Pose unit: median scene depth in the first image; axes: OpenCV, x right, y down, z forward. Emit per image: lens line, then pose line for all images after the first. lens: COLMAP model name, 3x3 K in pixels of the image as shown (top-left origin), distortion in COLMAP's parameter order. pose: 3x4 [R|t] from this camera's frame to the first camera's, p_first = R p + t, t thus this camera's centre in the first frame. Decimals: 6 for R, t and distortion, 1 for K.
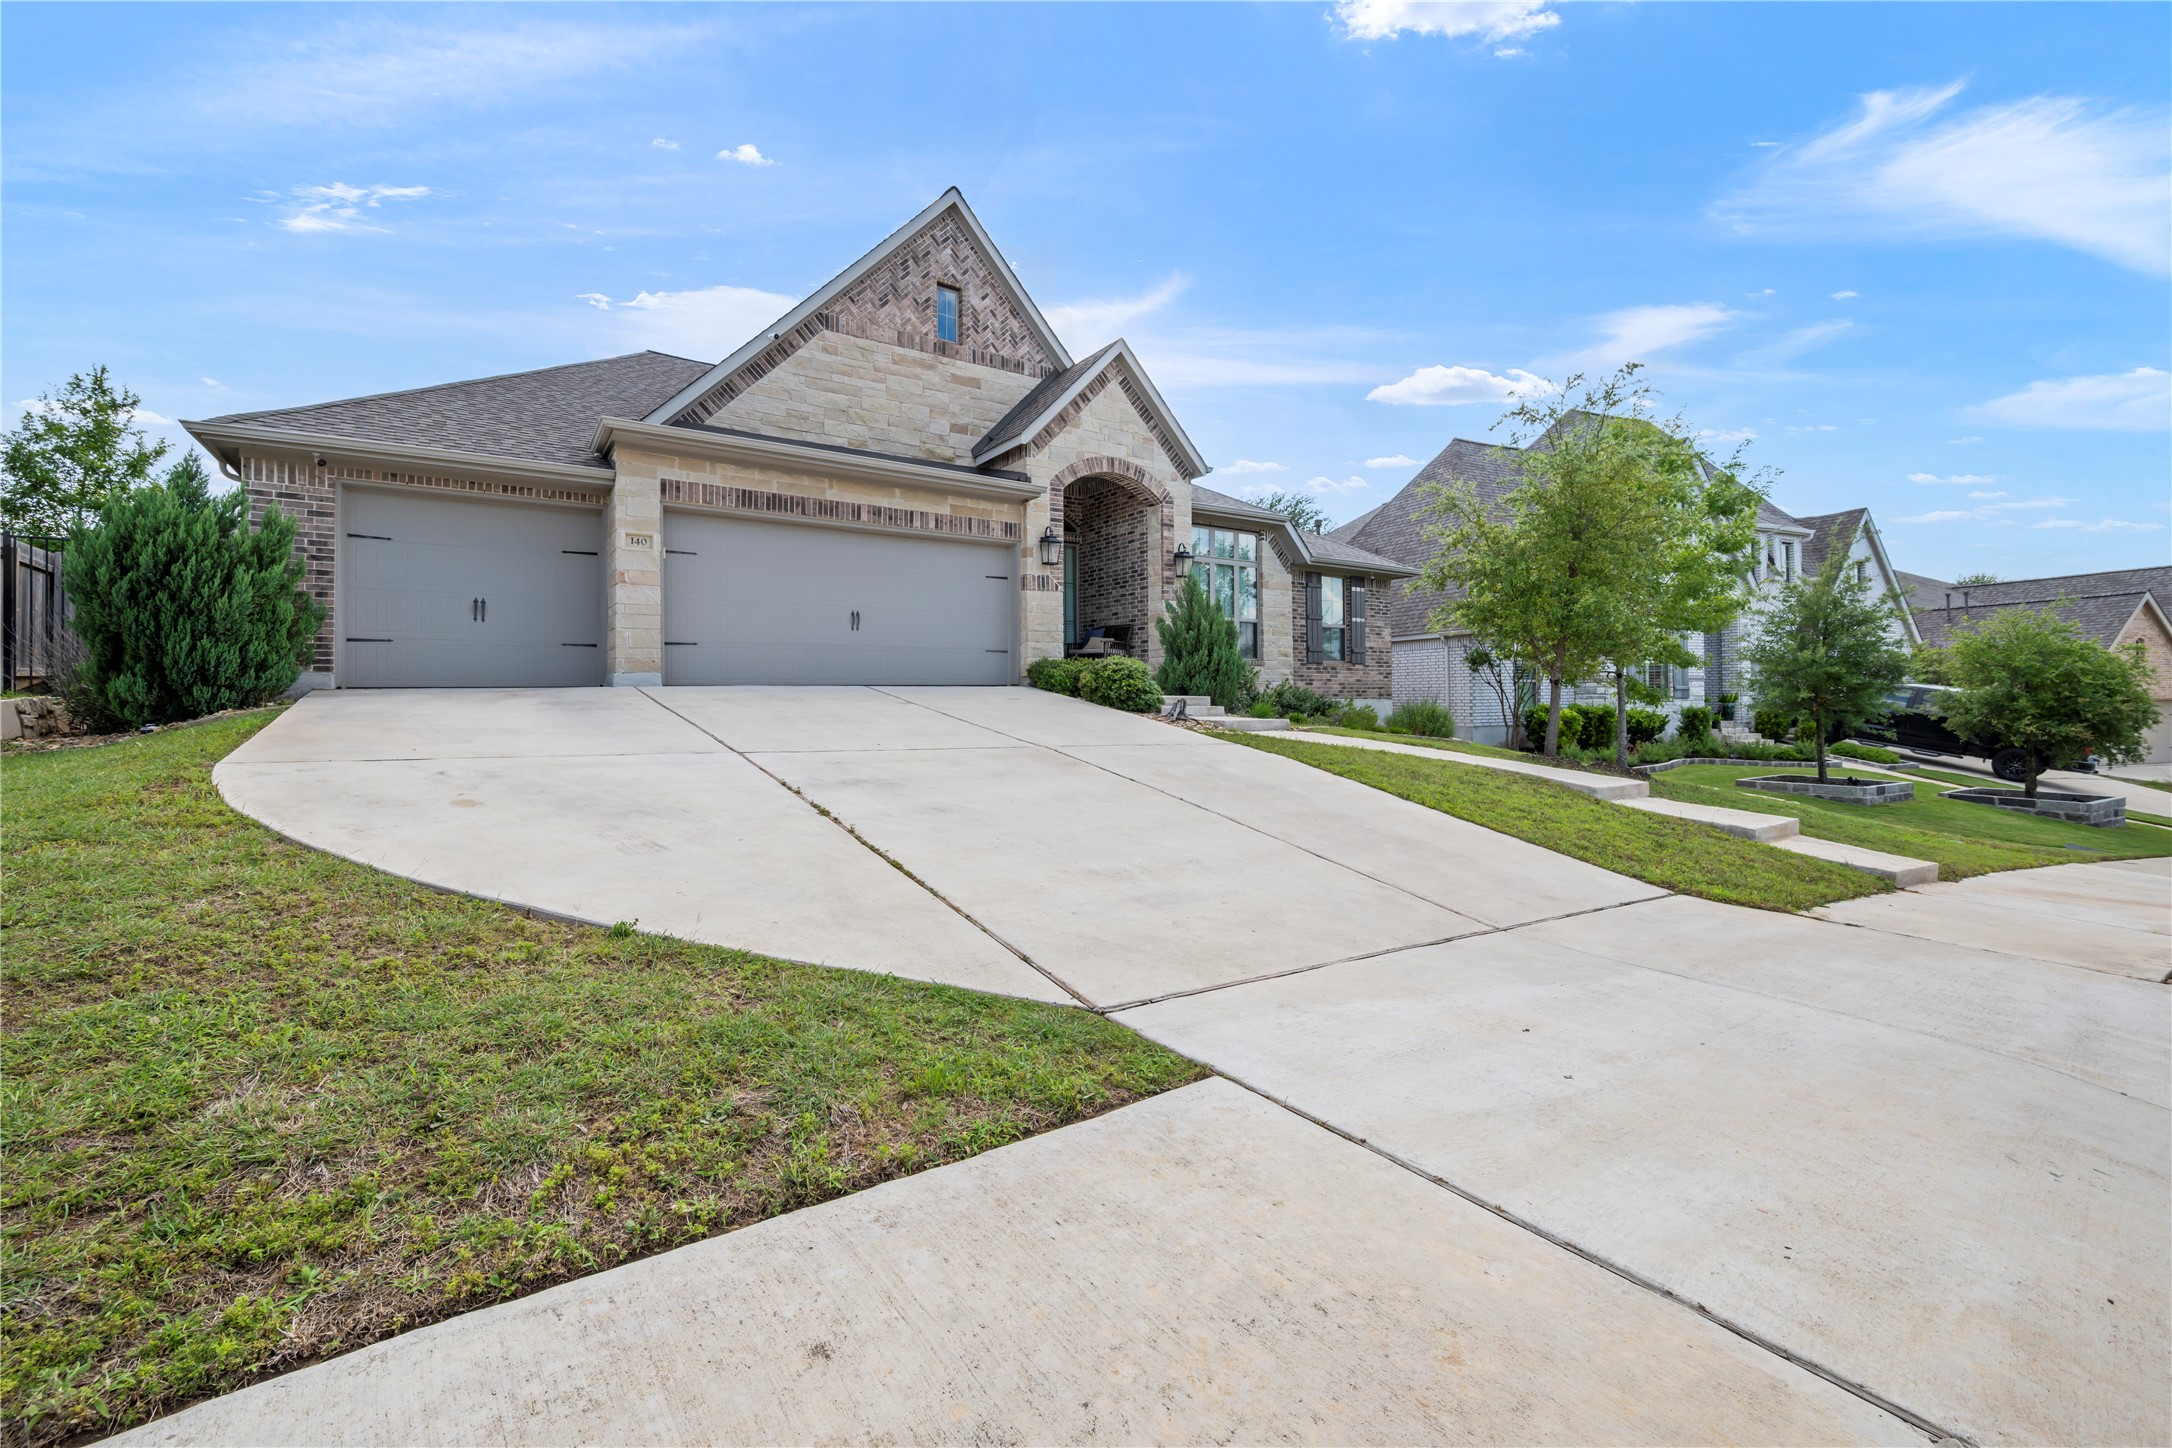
lens RADIAL K [[879.0, 0, 1083.8], [0, 879.0, 716.1], [0, 0, 1]] dist [-0.003866, -0.000036]
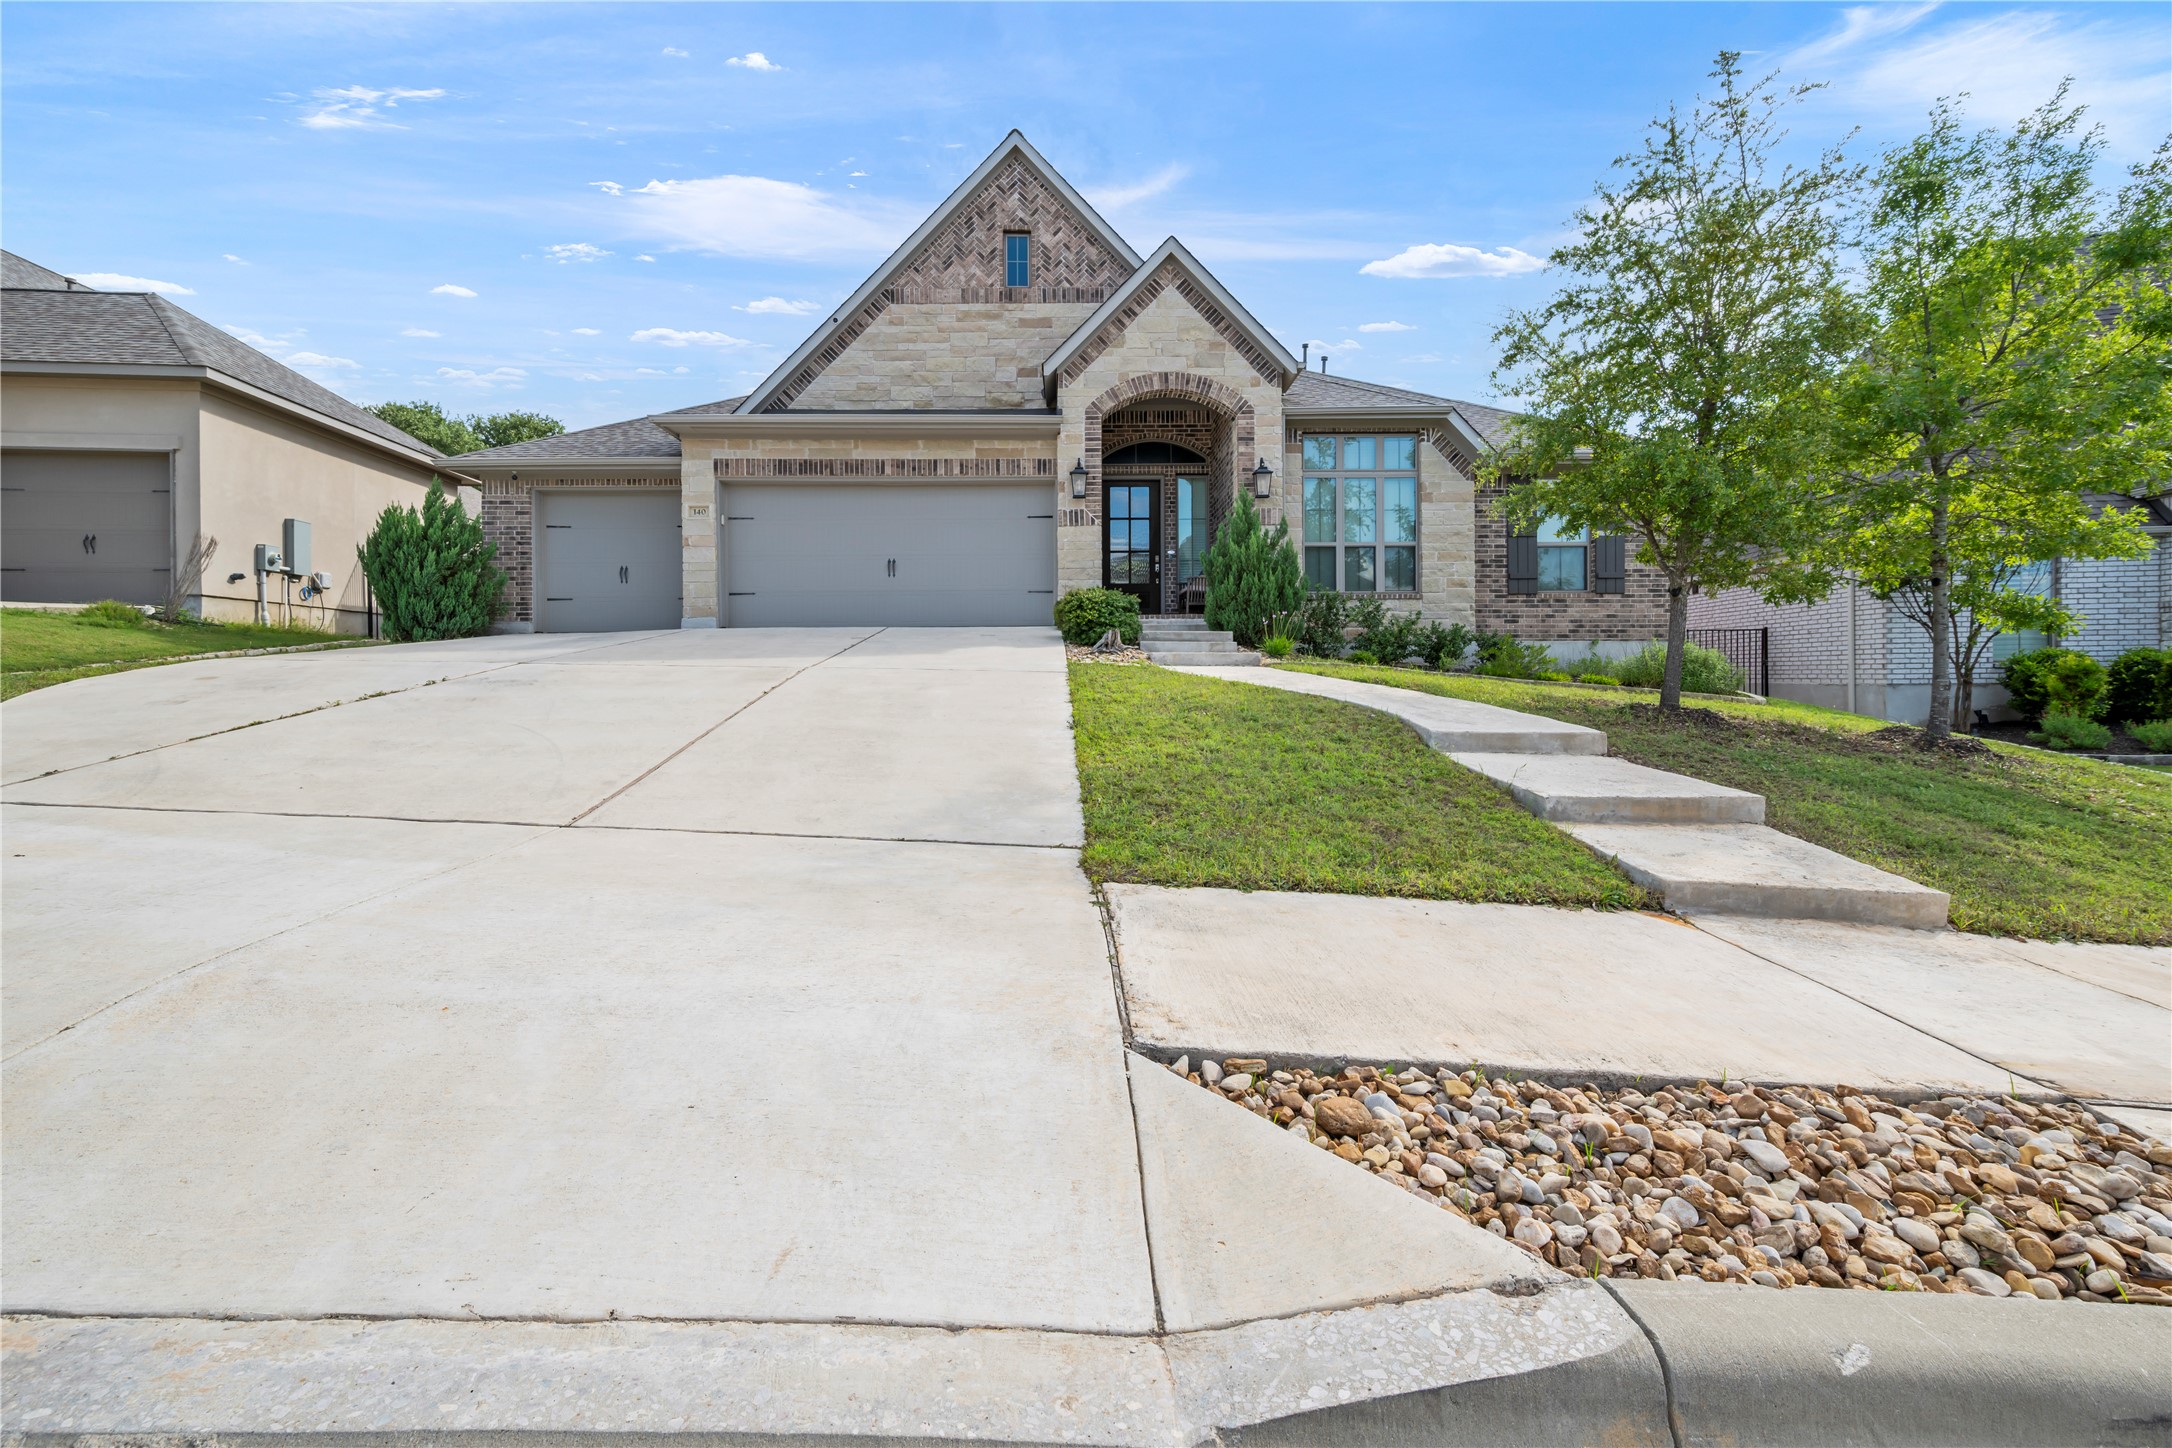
lens RADIAL K [[879.0, 0, 1085.7], [0, 879.0, 713.3], [0, 0, 1]] dist [-0.003866, -0.000036]
pose [[0.832376, 0.025989, -0.553602, 0.506706], [-0.011583, 0.999498, 0.029505, 0.034259], [0.554090, -0.018147, 0.832259, 0.204178]]
